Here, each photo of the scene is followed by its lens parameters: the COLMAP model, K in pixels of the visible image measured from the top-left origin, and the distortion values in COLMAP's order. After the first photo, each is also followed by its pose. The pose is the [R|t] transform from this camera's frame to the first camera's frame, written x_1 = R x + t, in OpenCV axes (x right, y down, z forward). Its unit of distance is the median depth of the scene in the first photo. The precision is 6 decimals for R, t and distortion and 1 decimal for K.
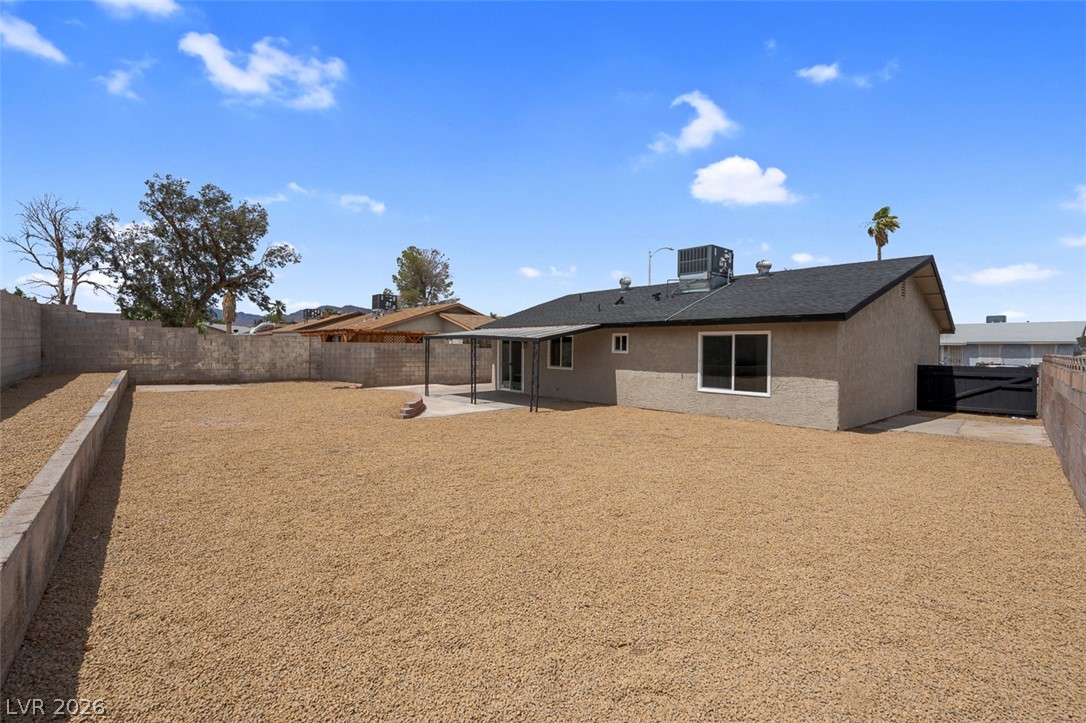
lens RADIAL K [[491.4, 0, 539.8], [0, 491.4, 361.5], [0, 0, 1]] dist [-0.003009, 0.000870]
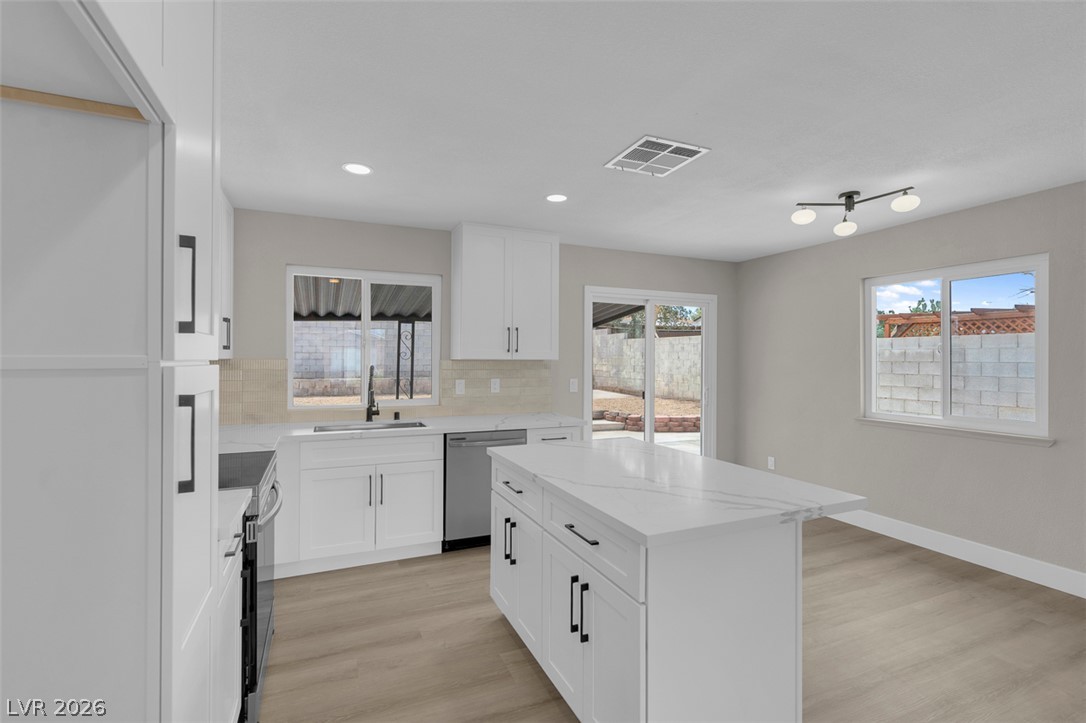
lens RADIAL K [[494.6, 0, 539.5], [0, 494.6, 360.1], [0, 0, 1]] dist [-0.000340, 0.000868]
pose [[-0.295552, -0.007276, -0.955299, 0.249028], [-0.037737, 0.999279, 0.004064, -0.015380], [0.954581, 0.037251, -0.295614, 1.158158]]
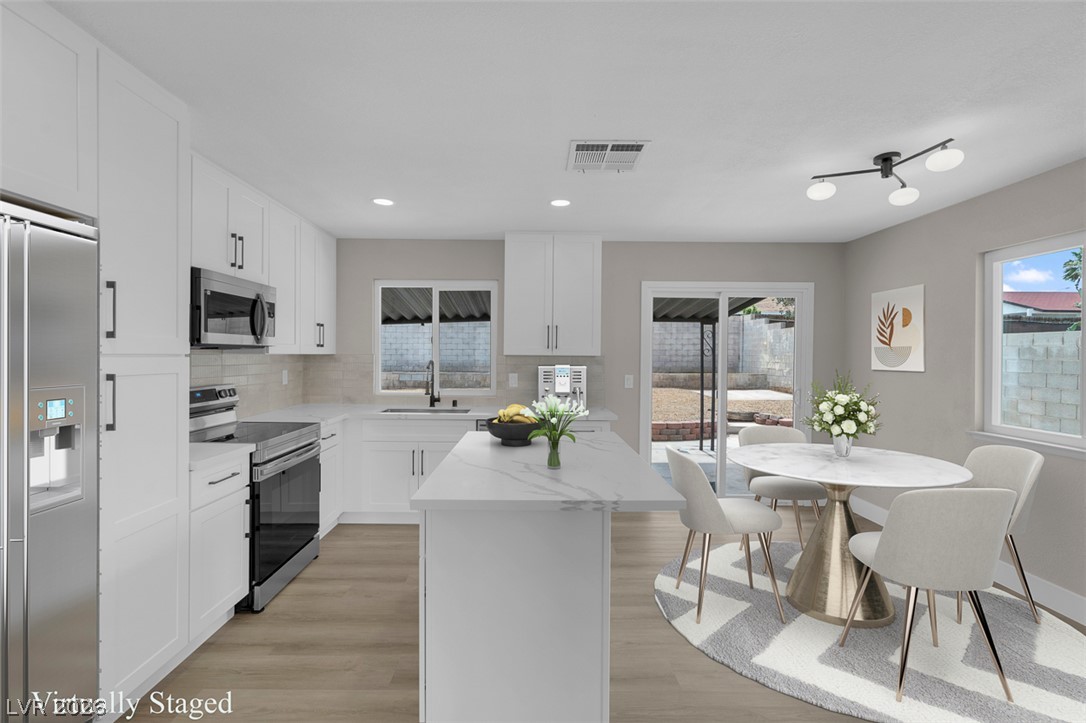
lens RADIAL K [[493.6, 0, 530.7], [0, 493.6, 361.1], [0, 0, 1]] dist [-0.001414, 0.000041]
pose [[-0.652113, -0.002762, -0.758117, 0.224302], [-0.037246, 0.998902, 0.028399, -0.018191], [0.757207, 0.046757, -0.651500, 1.234770]]
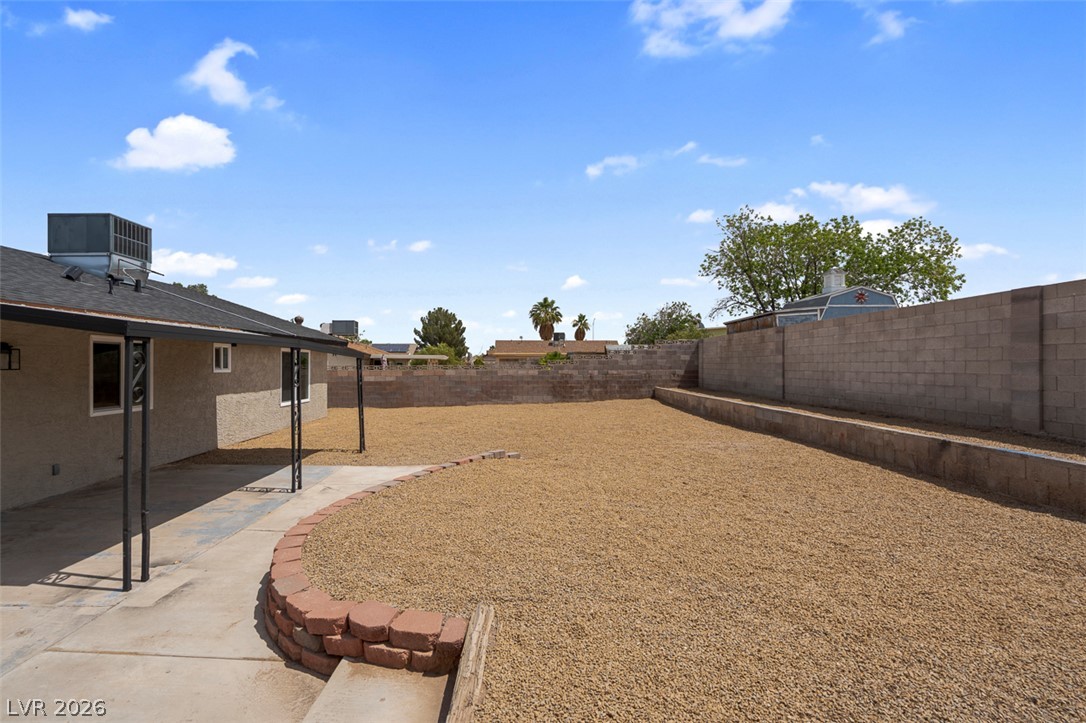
lens RADIAL K [[497.2, 0, 521.3], [0, 497.2, 360.3], [0, 0, 1]] dist [-0.000950, 0.000796]
pose [[-0.769501, -0.005231, 0.638624, -0.541536], [0.011487, 0.999691, 0.022029, -0.039289], [-0.638542, 0.024287, -0.769204, 1.121096]]
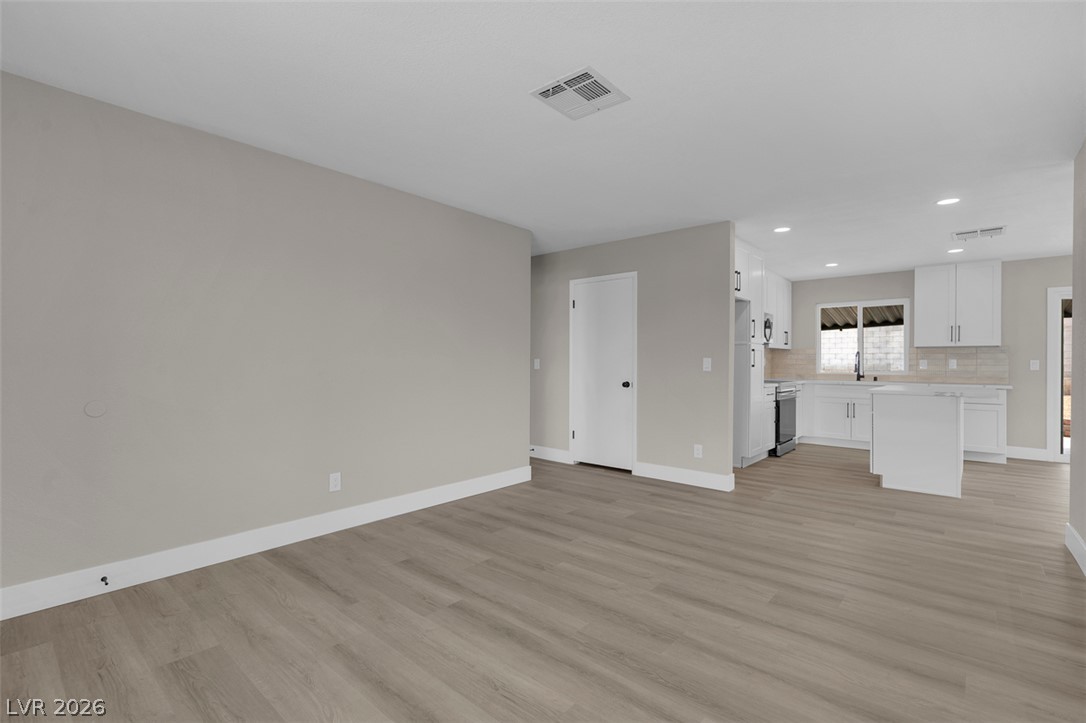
lens RADIAL K [[492.2, 0, 540.7], [0, 492.2, 358.9], [0, 0, 1]] dist [-0.000636, 0.001524]
pose [[-0.990571, -0.013652, -0.136315, 0.390766], [-0.016836, 0.999611, 0.022236, -0.007233], [0.135958, 0.024322, -0.990416, 1.409095]]
